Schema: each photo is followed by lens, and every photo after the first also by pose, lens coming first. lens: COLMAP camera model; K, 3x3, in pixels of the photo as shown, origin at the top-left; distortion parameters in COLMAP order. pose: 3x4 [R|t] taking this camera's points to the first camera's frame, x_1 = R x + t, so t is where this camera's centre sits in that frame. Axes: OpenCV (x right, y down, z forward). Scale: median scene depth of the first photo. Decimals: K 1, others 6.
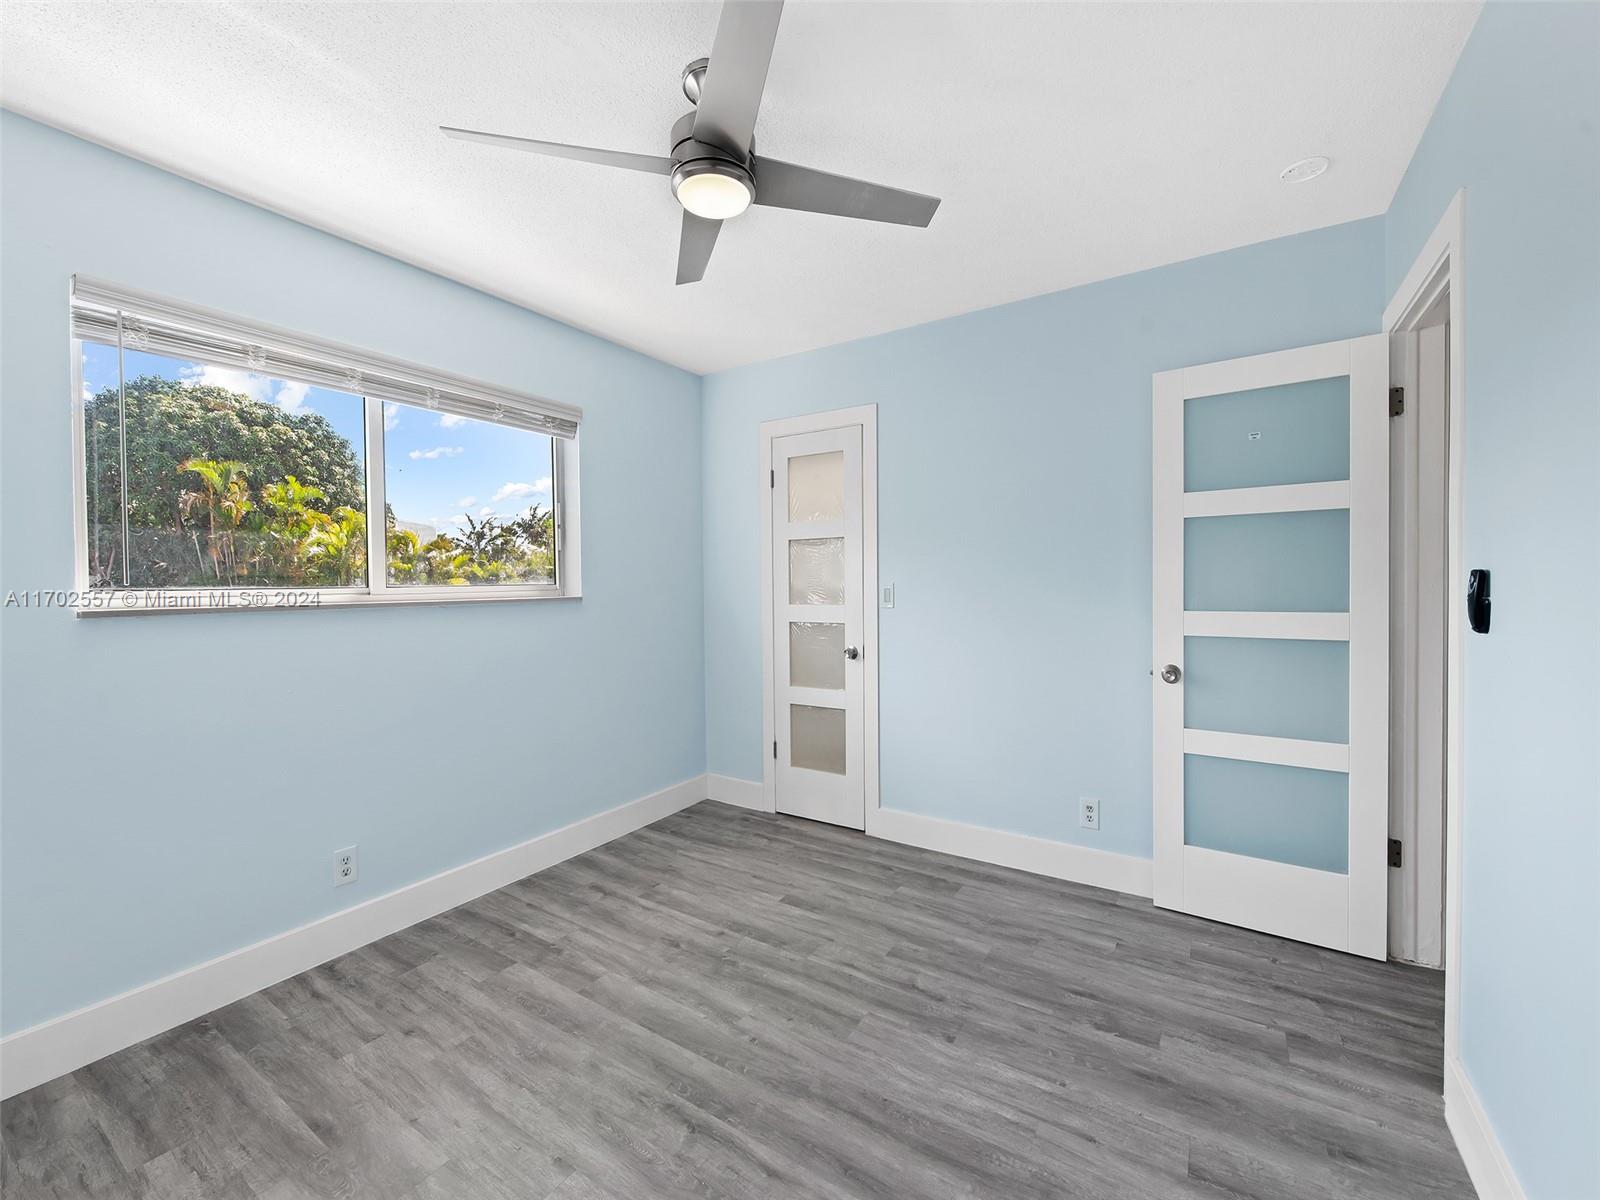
lens RADIAL K [[651.8, 0, 800.0], [0, 651.8, 600.0], [0, 0, 1]] dist [-0.002674, -0.000856]
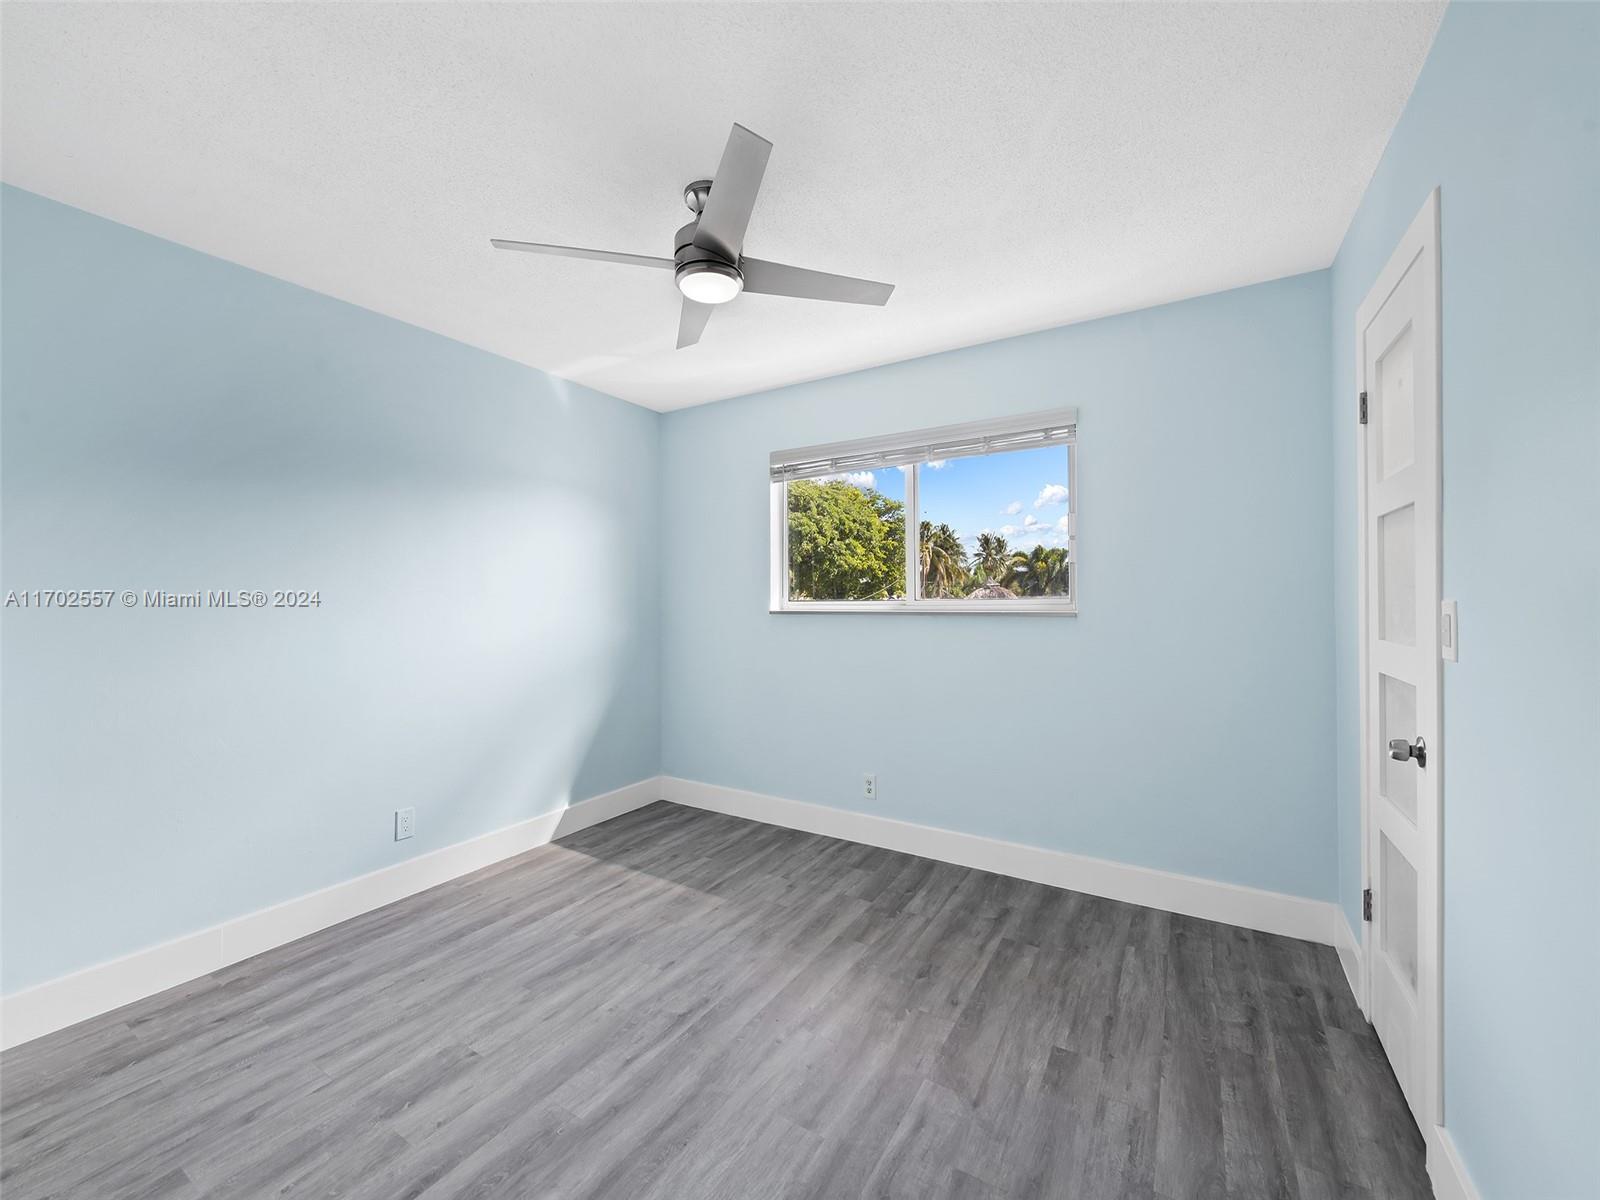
lens RADIAL K [[632.6, 0, 800.0], [0, 632.6, 600.0], [0, 0, 1]] dist [0.000996, -0.002324]
pose [[0.020799, 0.012781, -0.999702, 0.751731], [-0.020958, 0.999704, 0.012345, -0.034343], [0.999564, 0.020695, 0.021061, 0.807099]]
